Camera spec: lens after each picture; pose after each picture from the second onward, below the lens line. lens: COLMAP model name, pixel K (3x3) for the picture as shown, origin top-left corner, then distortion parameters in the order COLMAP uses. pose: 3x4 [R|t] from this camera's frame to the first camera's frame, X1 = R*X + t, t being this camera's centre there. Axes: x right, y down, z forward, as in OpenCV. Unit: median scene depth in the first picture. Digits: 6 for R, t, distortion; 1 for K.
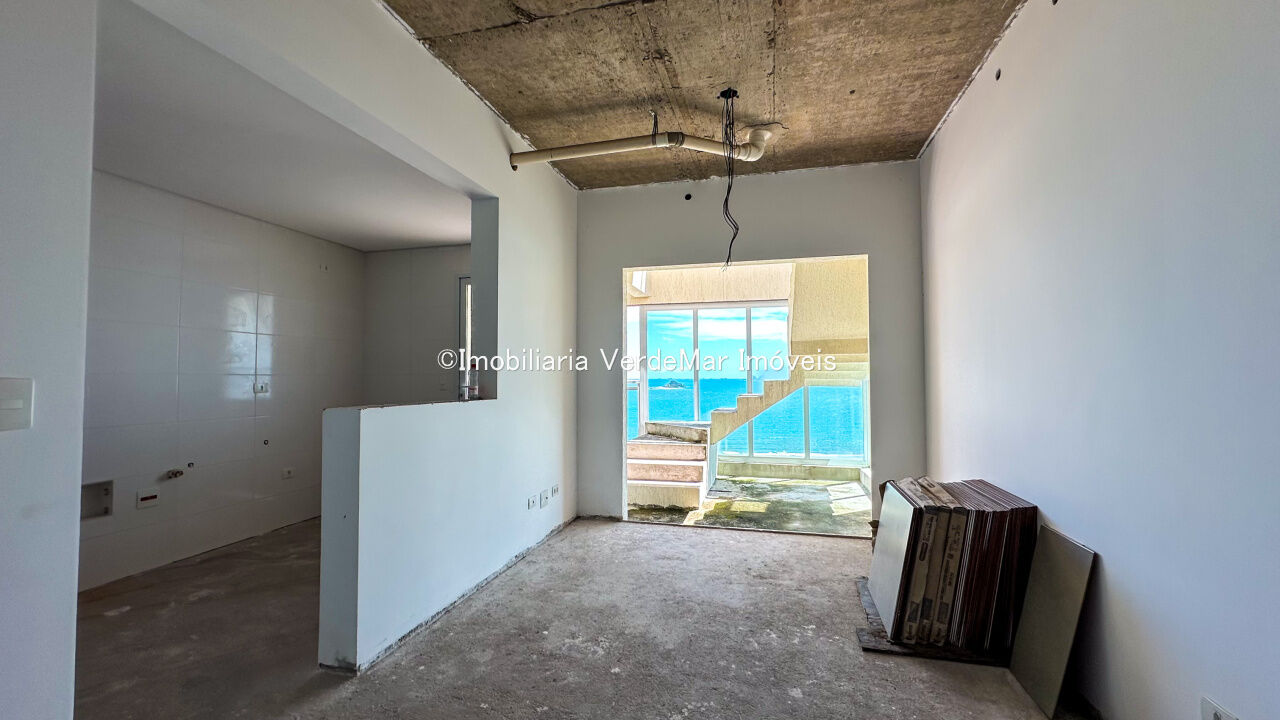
lens RADIAL K [[516.9, 0, 640.0], [0, 516.9, 360.0], [0, 0, 1]] dist [0.000317, -0.004918]
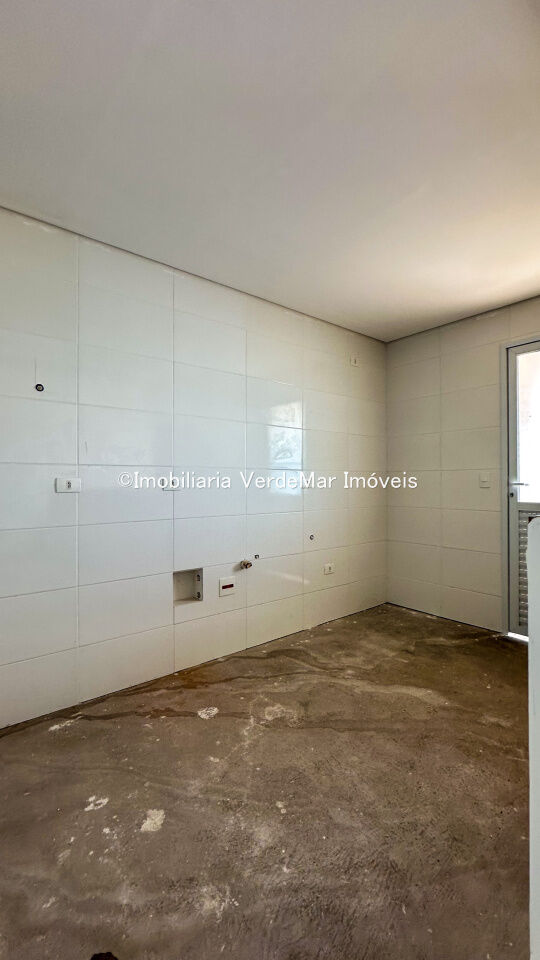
lens RADIAL K [[395.2, 0, 264.9], [0, 395.2, 479.2], [0, 0, 1]] dist [-0.000422, -0.000009]
pose [[0.797867, -0.000838, -0.602833, -0.398213], [0.019806, 0.999496, 0.024825, 0.030033], [0.602508, -0.031746, 0.797481, 0.400003]]
